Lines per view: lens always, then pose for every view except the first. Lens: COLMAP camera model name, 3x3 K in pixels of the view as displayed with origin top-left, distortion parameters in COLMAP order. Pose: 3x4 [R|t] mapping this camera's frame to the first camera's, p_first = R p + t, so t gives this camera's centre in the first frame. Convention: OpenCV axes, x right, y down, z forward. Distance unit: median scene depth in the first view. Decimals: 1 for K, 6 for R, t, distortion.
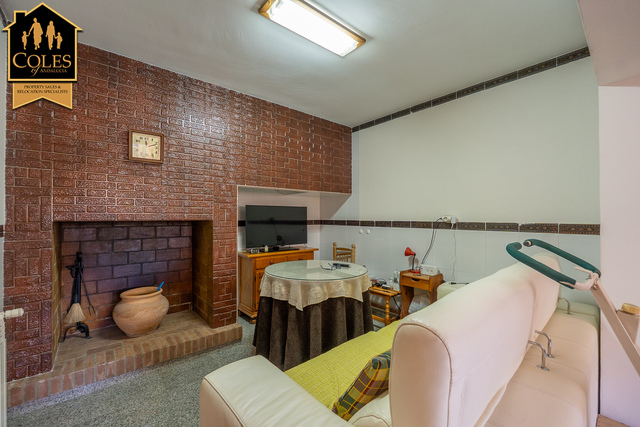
lens RADIAL K [[270.0, 0, 322.2], [0, 270.0, 214.4], [0, 0, 1]] dist [-0.005071, -0.000323]
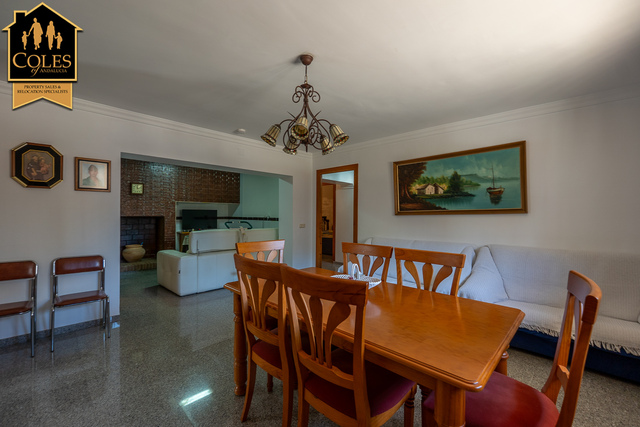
lens RADIAL K [[270.0, 0, 318.0], [0, 270.0, 215.2], [0, 0, 1]] dist [-0.005071, -0.000323]
pose [[0.996259, 0.005550, 0.086238, 0.674023], [-0.006364, 0.999938, 0.009166, -0.017982], [-0.086182, -0.009680, 0.996232, -1.358116]]
